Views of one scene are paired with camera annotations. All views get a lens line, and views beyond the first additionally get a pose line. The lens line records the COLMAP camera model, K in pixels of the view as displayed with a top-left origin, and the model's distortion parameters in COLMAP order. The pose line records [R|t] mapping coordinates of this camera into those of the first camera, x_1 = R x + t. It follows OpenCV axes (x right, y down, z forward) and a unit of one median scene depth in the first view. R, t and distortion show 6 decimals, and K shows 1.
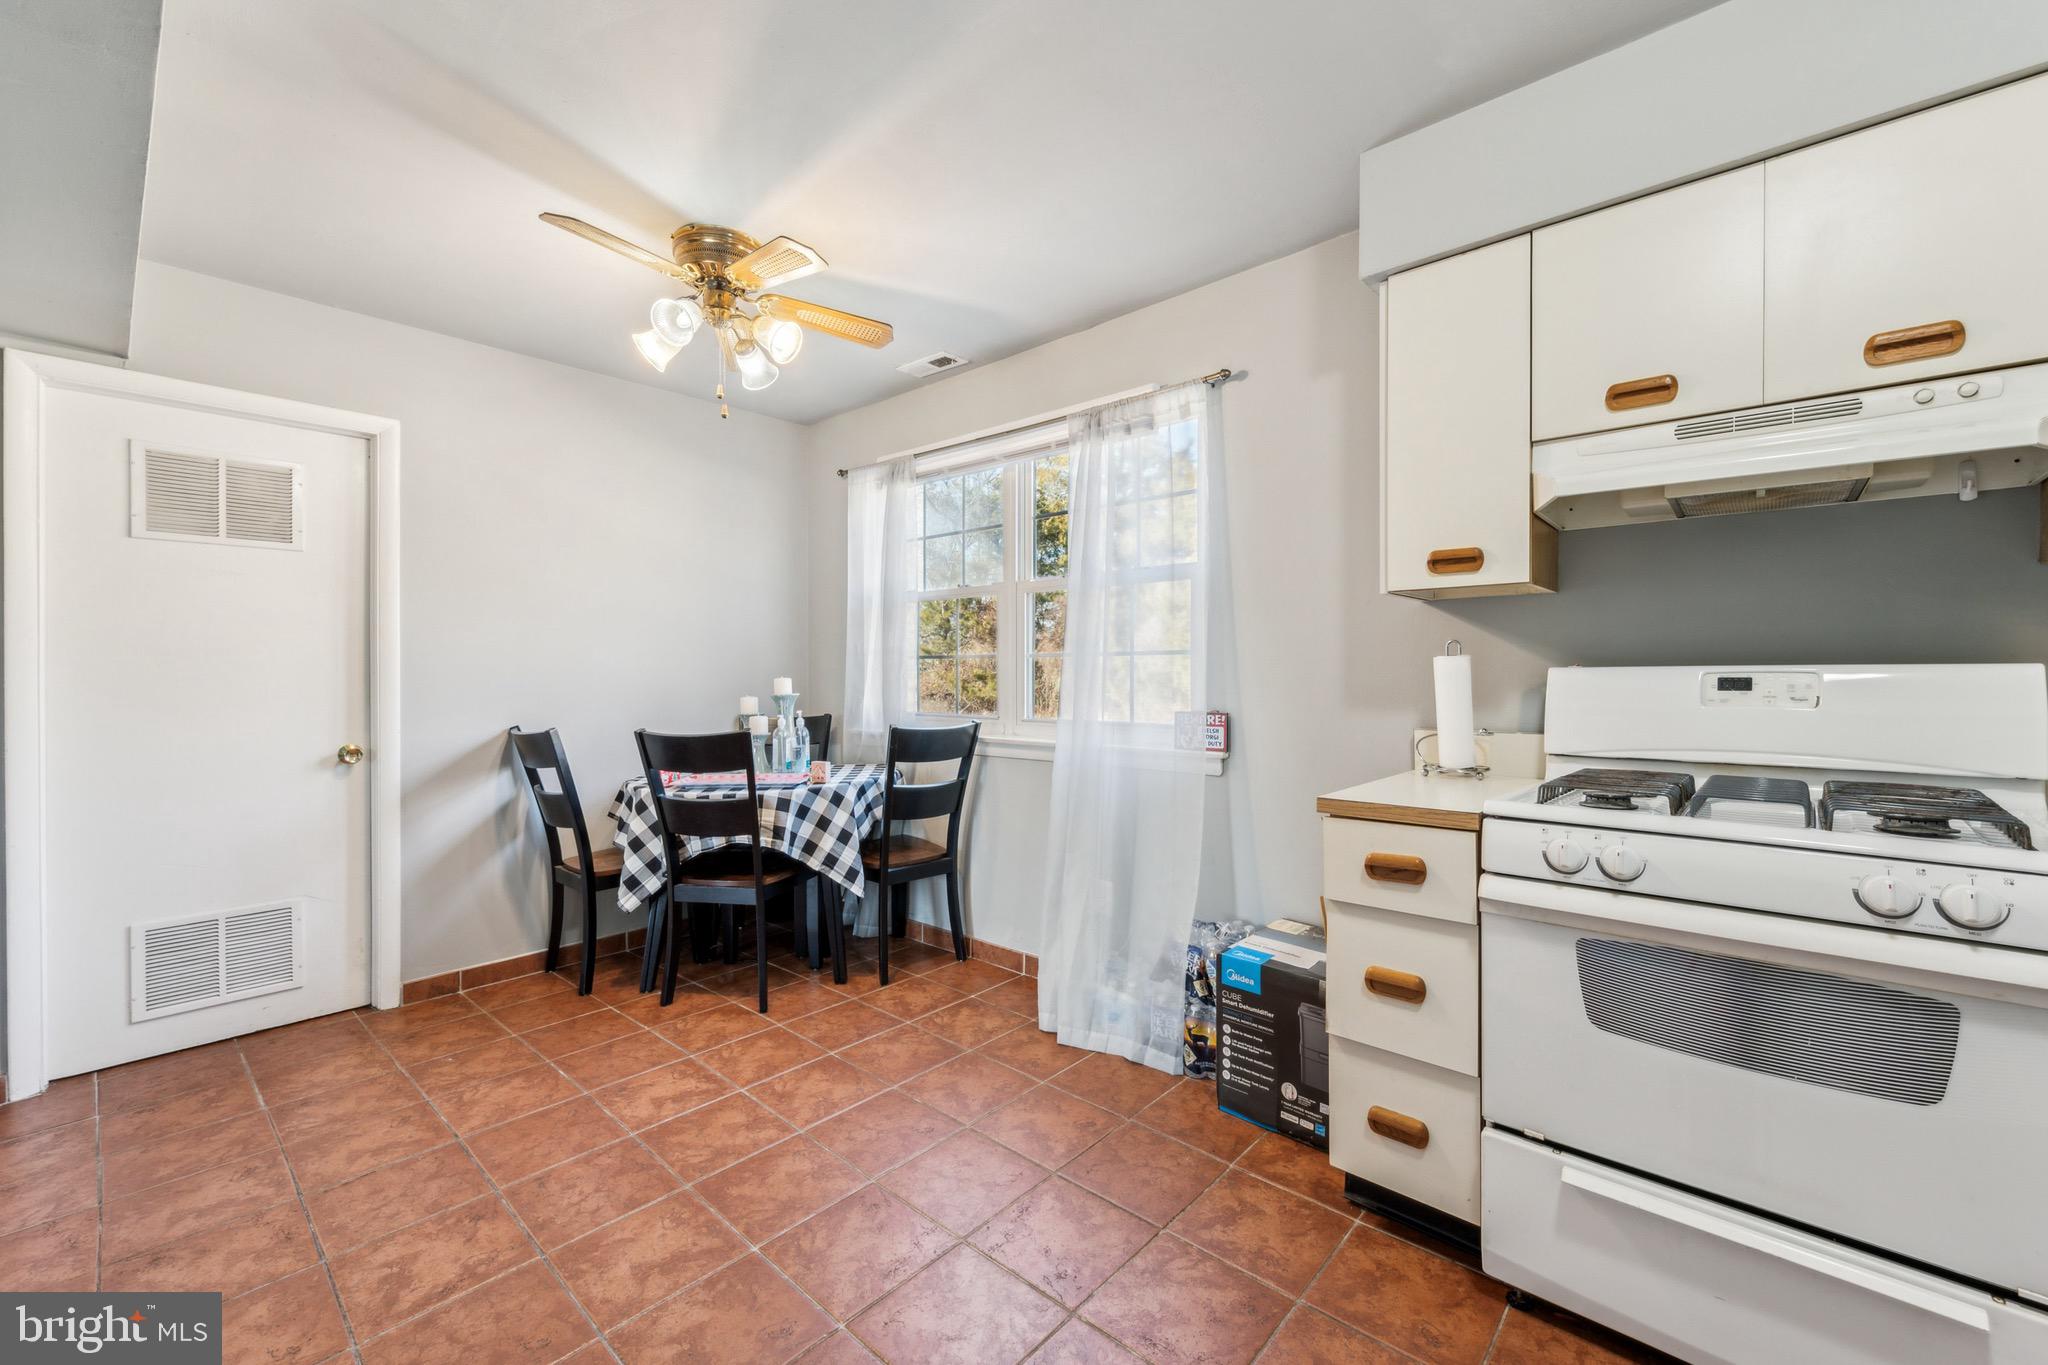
lens RADIAL K [[833.9, 0, 1032.9], [0, 833.9, 678.8], [0, 0, 1]] dist [0.001460, -0.001681]
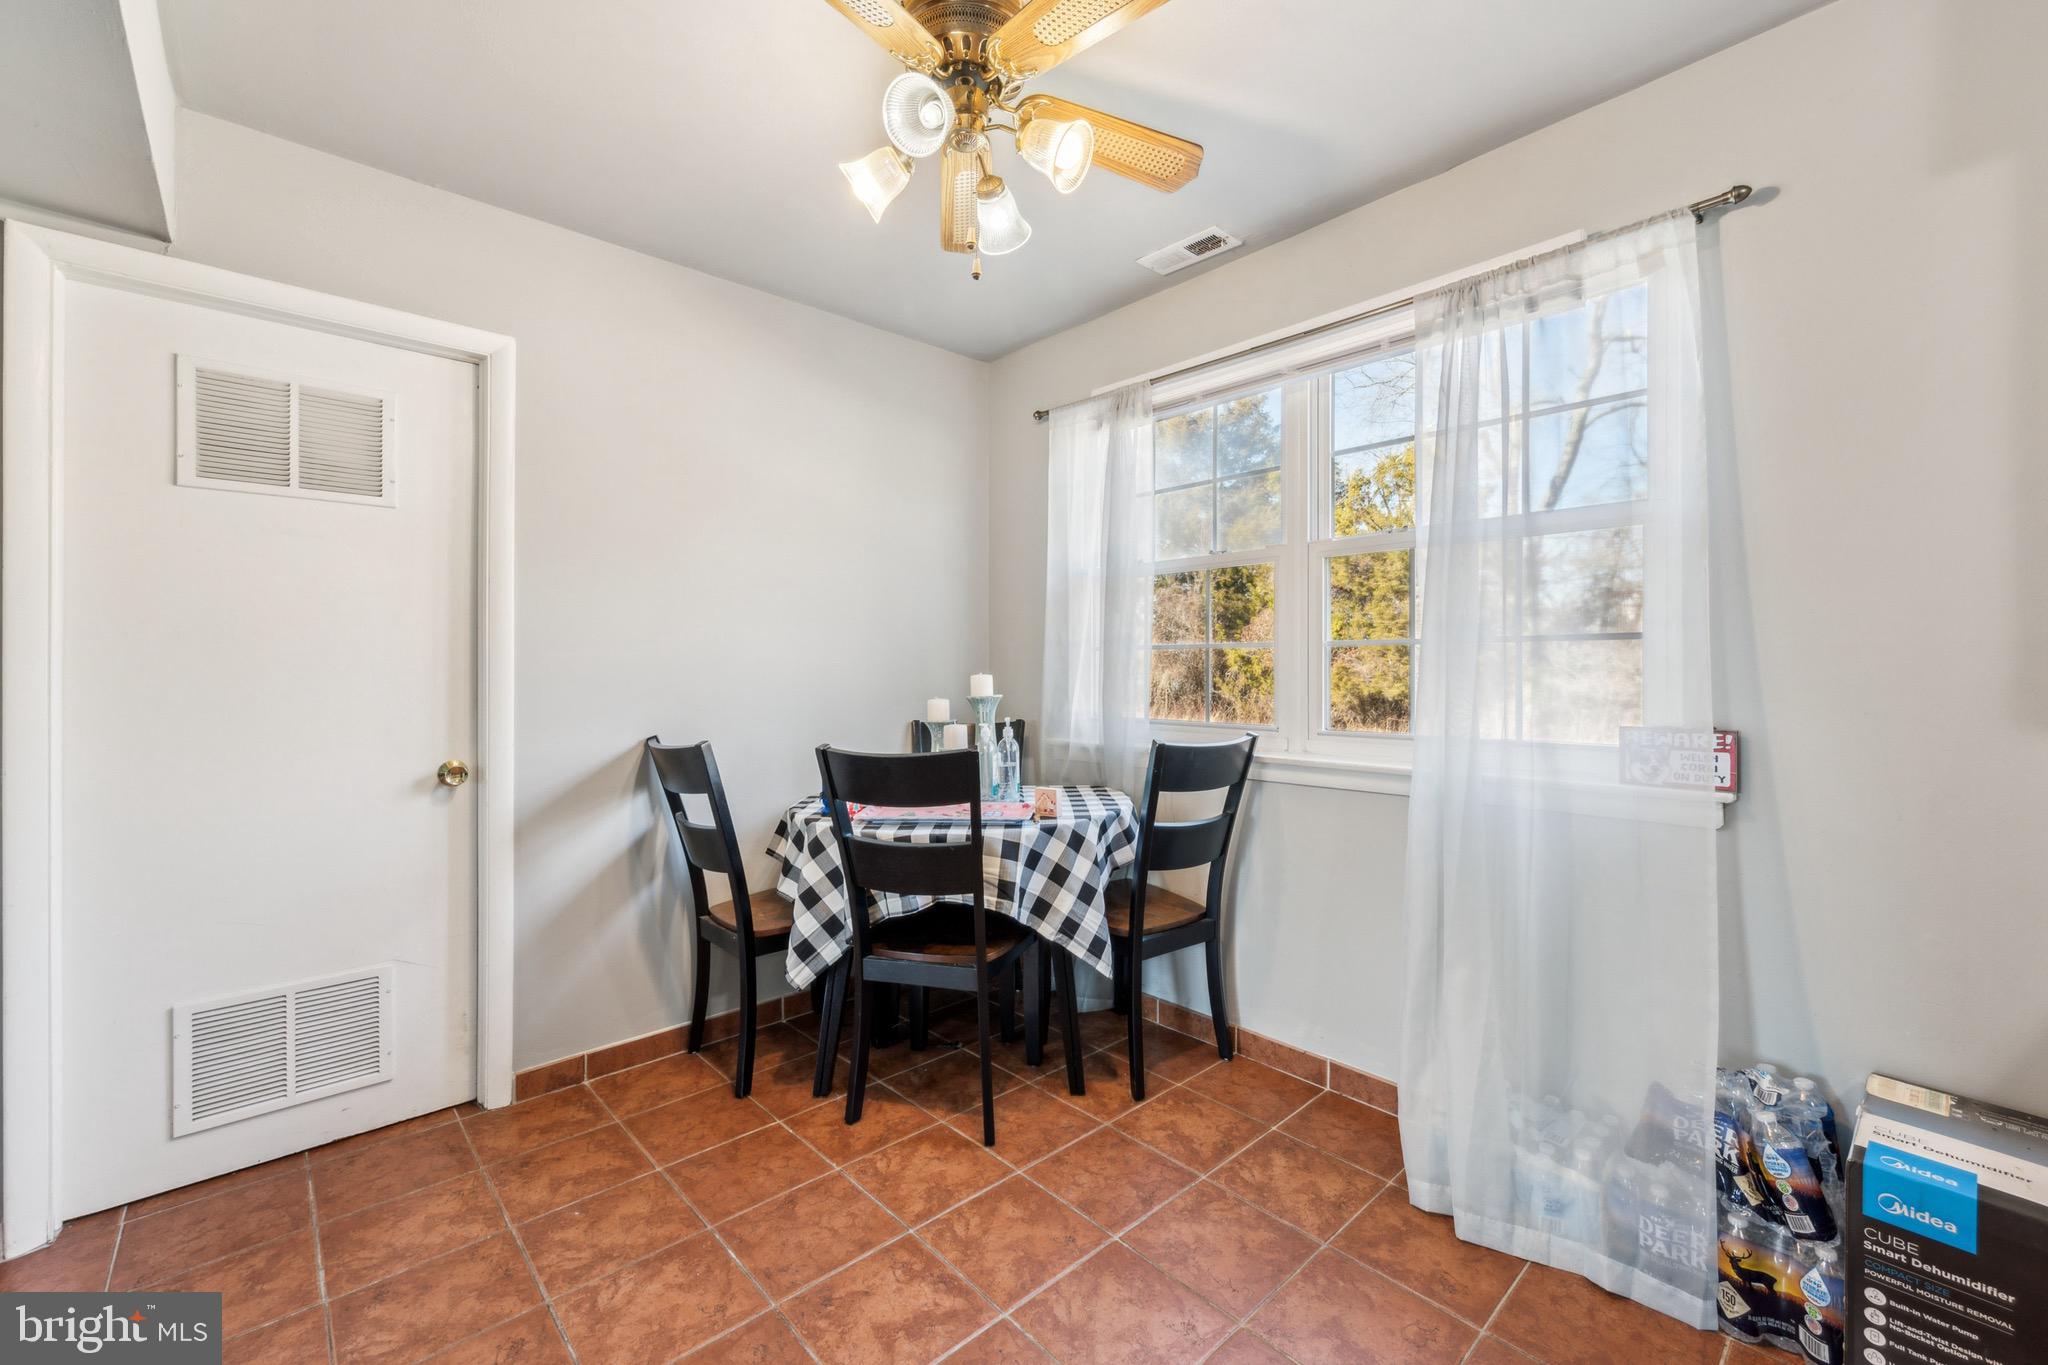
lens RADIAL K [[833.9, 0, 1032.4], [0, 833.9, 669.5], [0, 0, 1]] dist [0.001460, -0.001681]
pose [[0.995312, 0.000717, -0.096717, -0.241203], [-0.001244, 0.999985, -0.005384, -0.001587], [0.096712, 0.005479, 0.995297, 0.324105]]
